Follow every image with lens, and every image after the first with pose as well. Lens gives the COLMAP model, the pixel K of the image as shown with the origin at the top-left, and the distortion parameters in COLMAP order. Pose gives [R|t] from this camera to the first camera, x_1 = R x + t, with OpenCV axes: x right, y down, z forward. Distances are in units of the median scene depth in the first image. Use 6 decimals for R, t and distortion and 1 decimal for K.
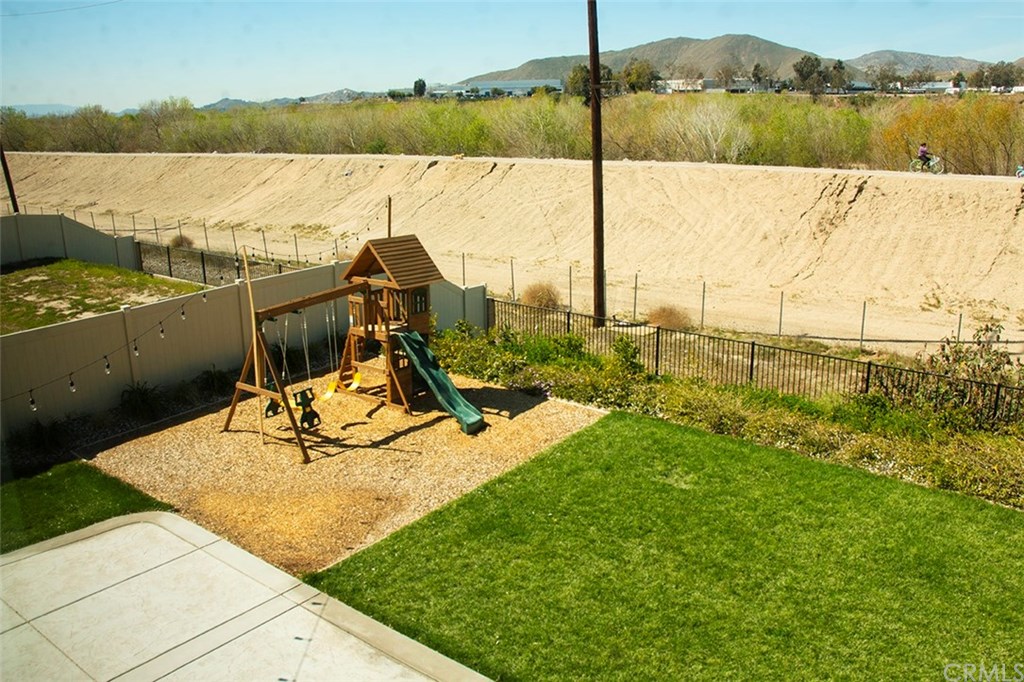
lens RADIAL K [[836.1, 0, 517.9], [0, 836.1, 341.3], [0, 0, 1]] dist [-0.168464, 0.144239]
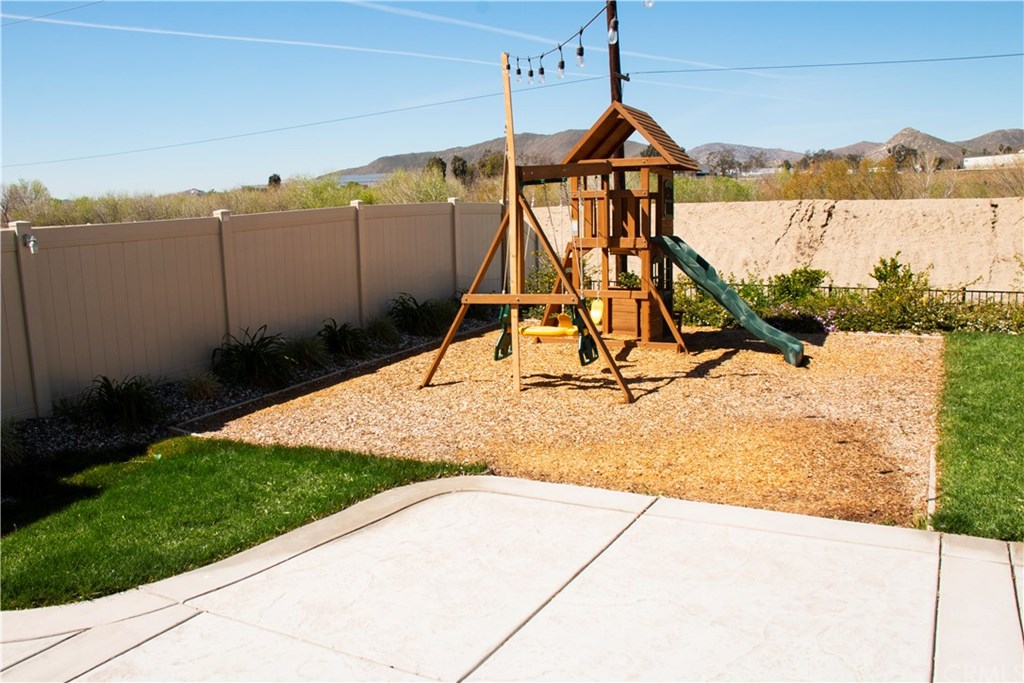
lens RADIAL K [[836.1, 0, 517.9], [0, 836.1, 341.8], [0, 0, 1]] dist [-0.168464, 0.144239]
pose [[0.984705, -0.043855, 0.168623, -0.130307], [0.061961, 0.992681, -0.103656, 0.048125], [-0.162843, 0.112518, 0.980215, 0.124134]]
